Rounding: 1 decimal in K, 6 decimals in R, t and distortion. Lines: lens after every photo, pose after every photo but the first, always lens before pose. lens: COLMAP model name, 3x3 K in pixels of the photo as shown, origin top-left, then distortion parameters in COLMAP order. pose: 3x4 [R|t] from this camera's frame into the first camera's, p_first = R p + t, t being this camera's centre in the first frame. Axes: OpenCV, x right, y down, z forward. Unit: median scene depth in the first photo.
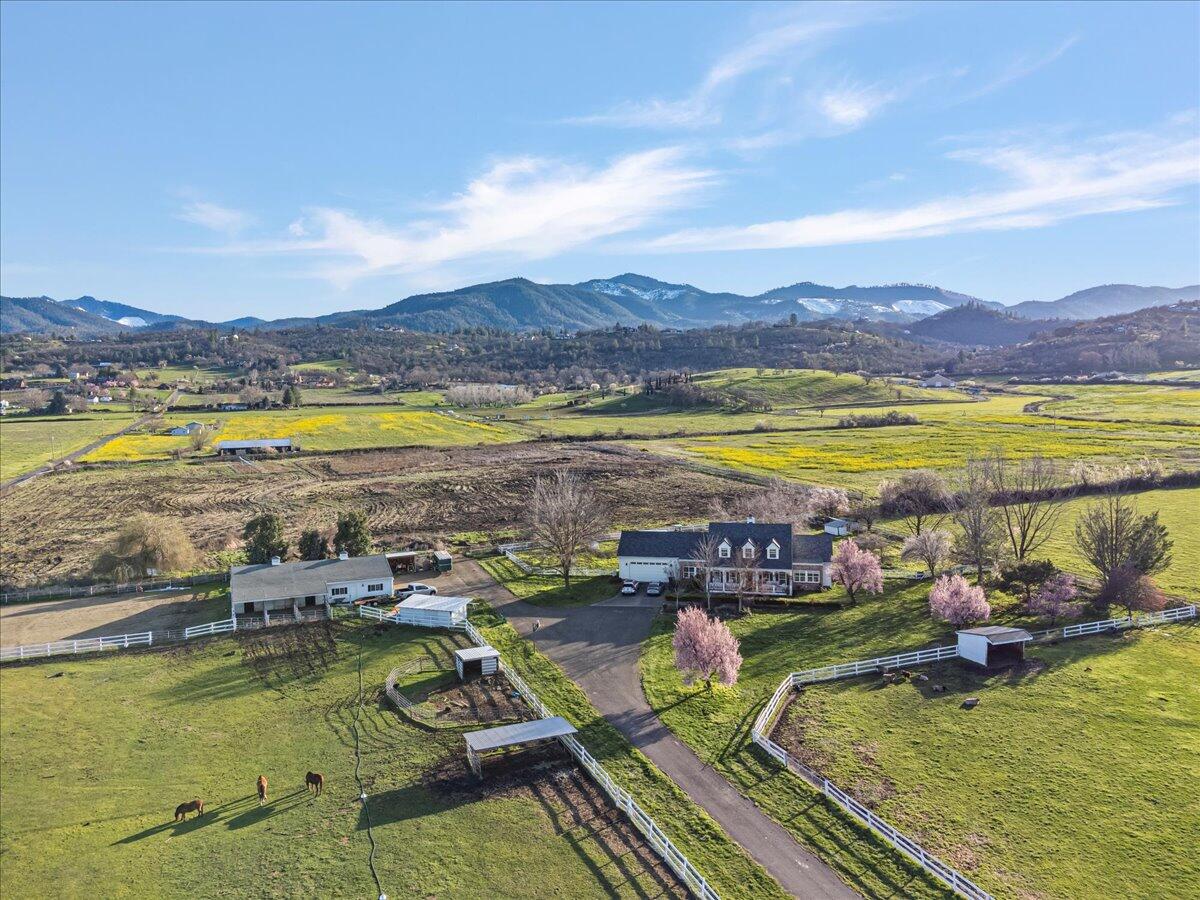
lens RADIAL K [[901.9, 0, 600.0], [0, 901.9, 450.0], [0, 0, 1]] dist [-0.004401, 0.043475]
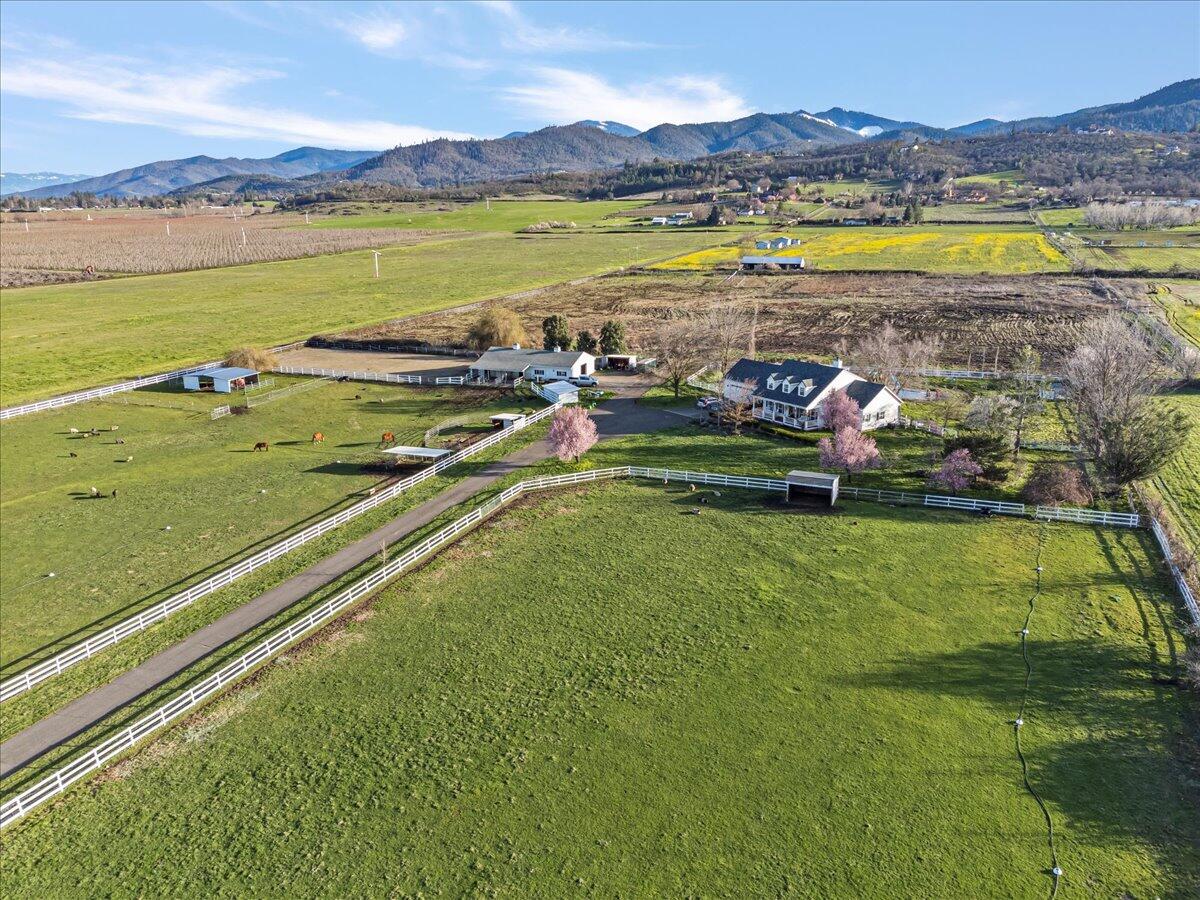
lens RADIAL K [[901.9, 0, 600.0], [0, 901.9, 450.0], [0, 0, 1]] dist [-0.004401, 0.043475]
pose [[0.721968, 0.194269, -0.664094, 0.109229], [-0.055270, 0.972901, 0.224519, -0.007258], [0.689715, -0.125391, 0.713141, 0.003691]]
